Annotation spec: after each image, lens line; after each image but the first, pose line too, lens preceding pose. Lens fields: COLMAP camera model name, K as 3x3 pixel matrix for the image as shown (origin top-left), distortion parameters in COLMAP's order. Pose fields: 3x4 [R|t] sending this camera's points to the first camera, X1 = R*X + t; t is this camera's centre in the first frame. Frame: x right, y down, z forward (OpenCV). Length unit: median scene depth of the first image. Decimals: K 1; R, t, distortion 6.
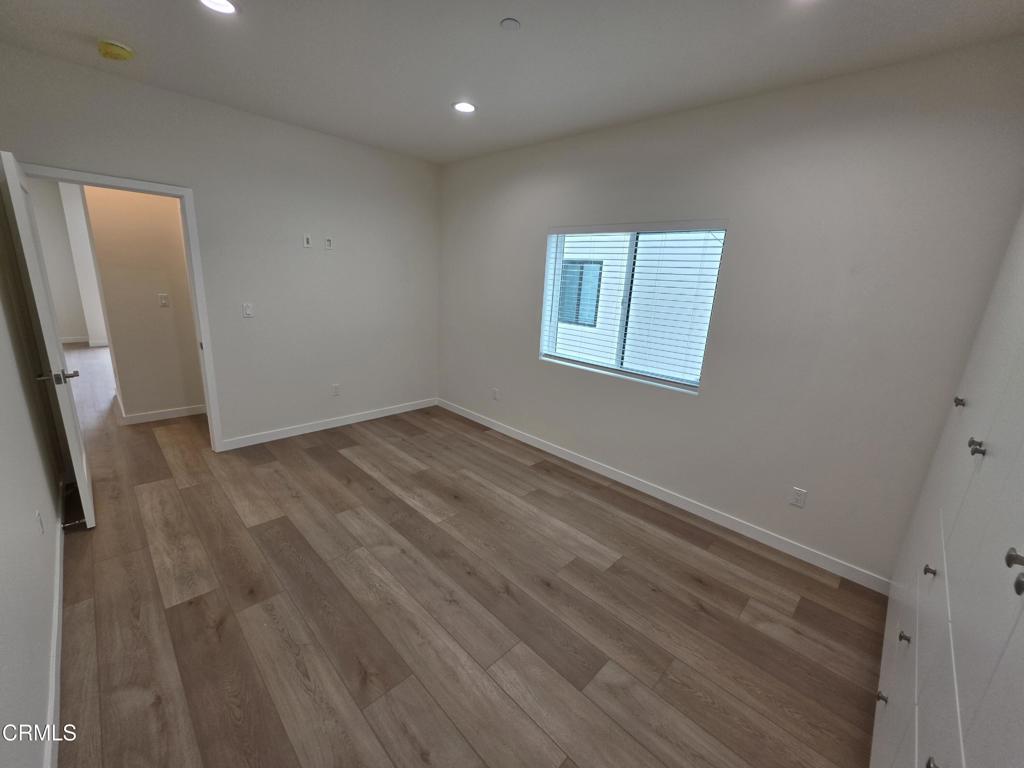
lens RADIAL K [[408.2, 0, 512.5], [0, 408.2, 382.3], [0, 0, 1]] dist [-0.007147, 0.002782]
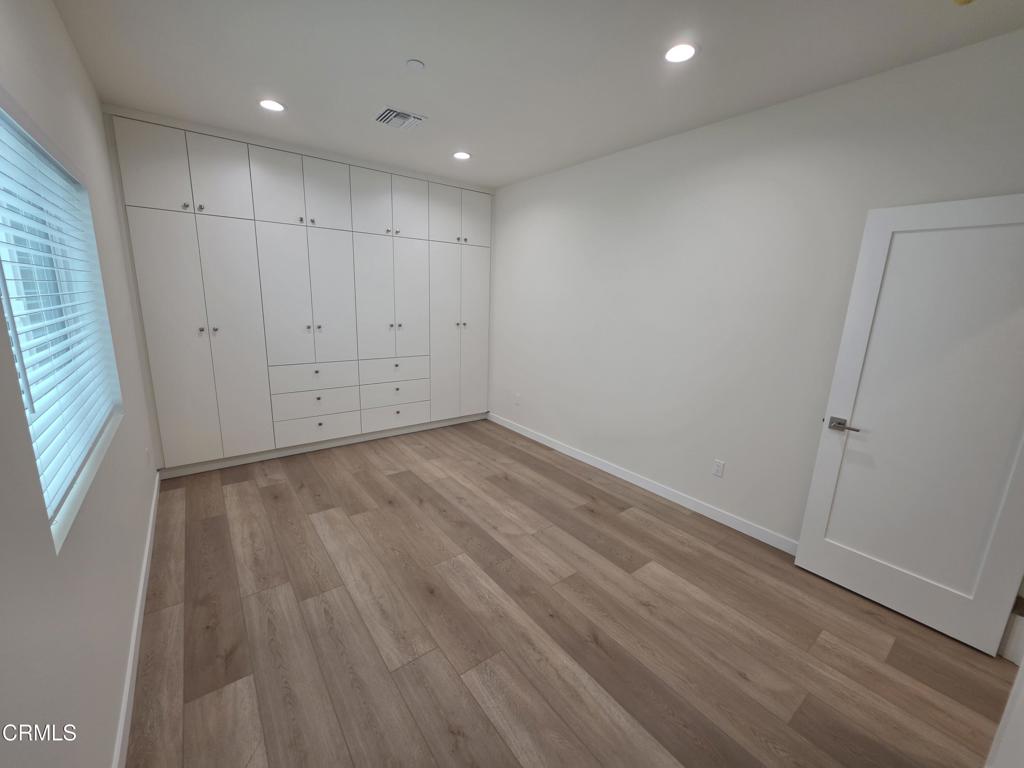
lens RADIAL K [[408.2, 0, 512.5], [0, 408.2, 382.3], [0, 0, 1]] dist [-0.007147, 0.002782]
pose [[-0.985811, -0.120104, 0.117271, -0.383300], [-0.054532, 0.889866, 0.452951, -0.455252], [-0.158757, 0.440129, -0.883789, 1.745822]]
